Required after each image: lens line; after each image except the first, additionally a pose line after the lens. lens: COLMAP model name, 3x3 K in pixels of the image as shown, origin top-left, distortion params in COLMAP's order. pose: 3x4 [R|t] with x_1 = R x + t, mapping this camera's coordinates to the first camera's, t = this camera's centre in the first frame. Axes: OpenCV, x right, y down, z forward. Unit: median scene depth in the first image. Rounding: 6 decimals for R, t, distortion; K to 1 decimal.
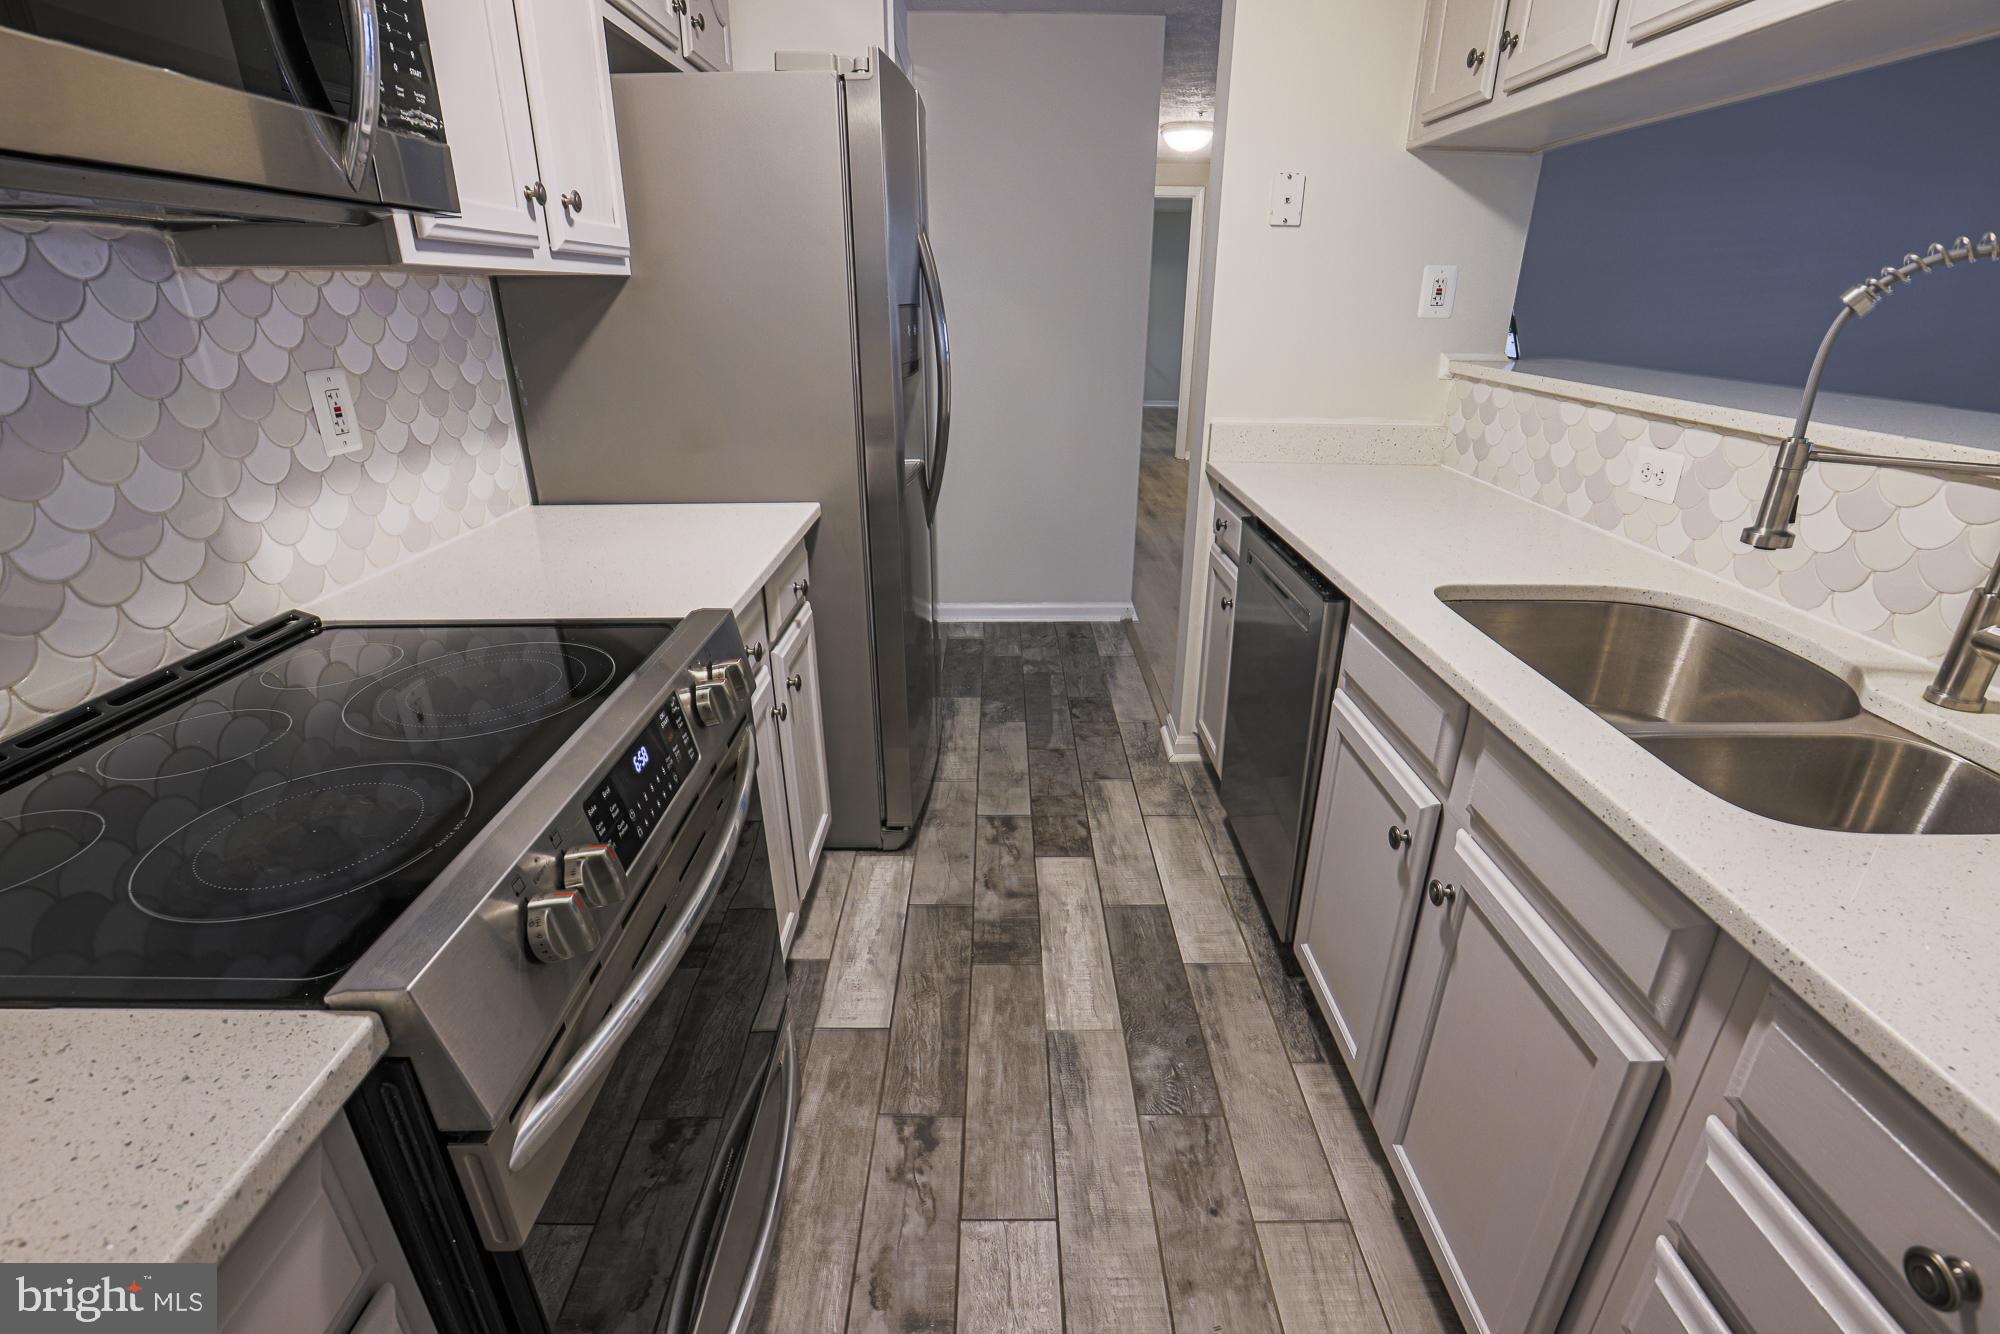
lens RADIAL K [[911.1, 0, 1009.3], [0, 911.1, 671.7], [0, 0, 1]] dist [-0.056716, 0.020230]
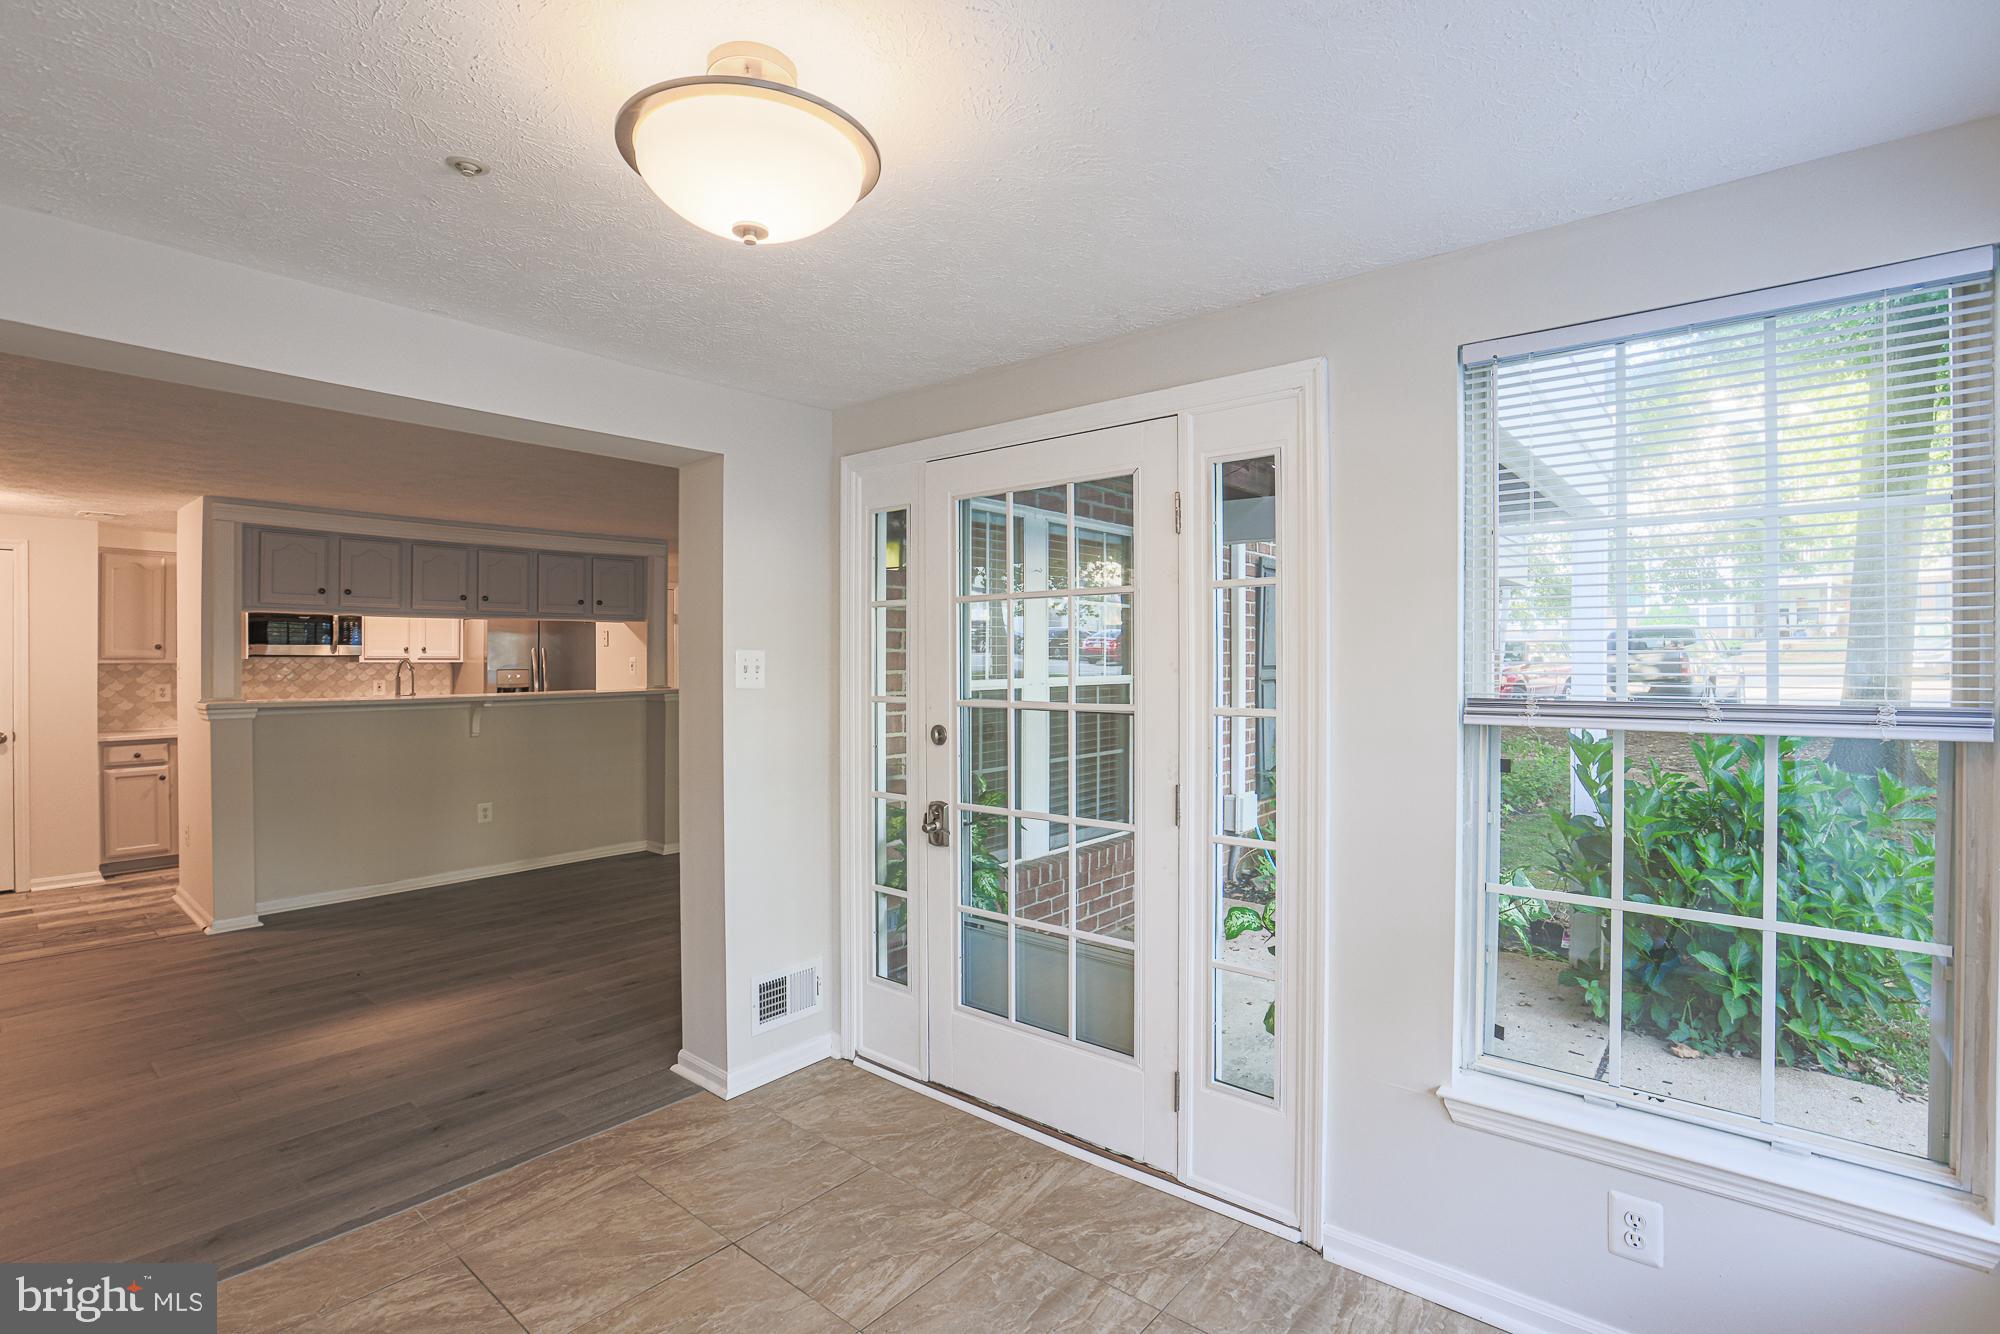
lens RADIAL K [[922.4, 0, 1003.4], [0, 922.4, 656.9], [0, 0, 1]] dist [-0.074601, 0.036479]
pose [[0.770897, -0.004311, -0.636945, 4.462387], [-0.241925, 0.923061, -0.299050, 0.194325], [0.589229, 0.384629, 0.710542, -0.543217]]
